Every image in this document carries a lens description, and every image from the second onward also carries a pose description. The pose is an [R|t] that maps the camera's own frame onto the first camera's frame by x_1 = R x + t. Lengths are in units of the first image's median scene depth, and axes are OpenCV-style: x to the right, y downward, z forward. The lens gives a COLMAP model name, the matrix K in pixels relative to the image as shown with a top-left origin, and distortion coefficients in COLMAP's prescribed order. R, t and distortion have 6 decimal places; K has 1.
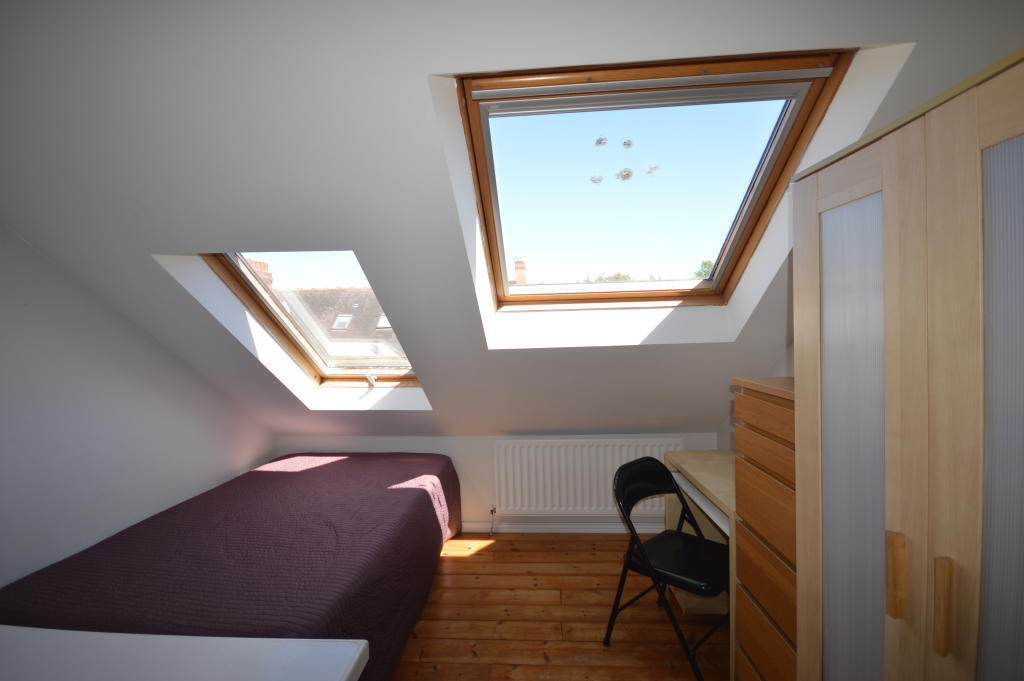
lens RADIAL K [[463.0, 0, 507.5], [0, 463.0, 337.3], [0, 0, 1]] dist [0.002909, 0.000135]
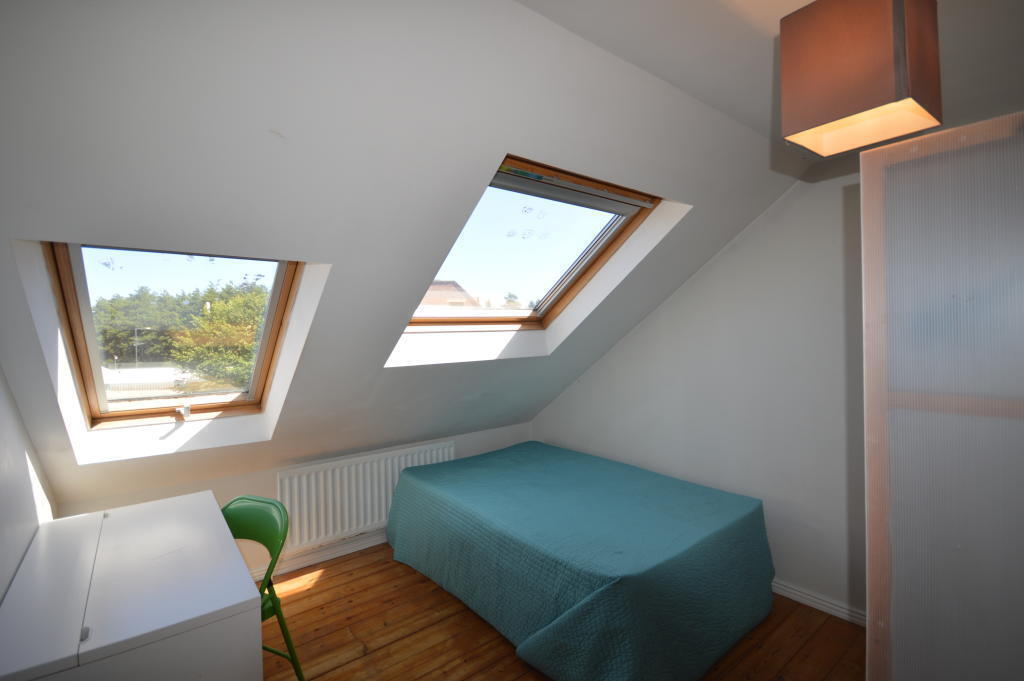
lens RADIAL K [[463.0, 0, 507.2], [0, 463.0, 341.2], [0, 0, 1]] dist [0.002909, 0.000135]
pose [[0.747434, 0.003766, 0.664325, -0.526354], [0.024356, 0.999156, -0.033068, 0.009316], [-0.663890, 0.040897, 0.746712, 0.010807]]
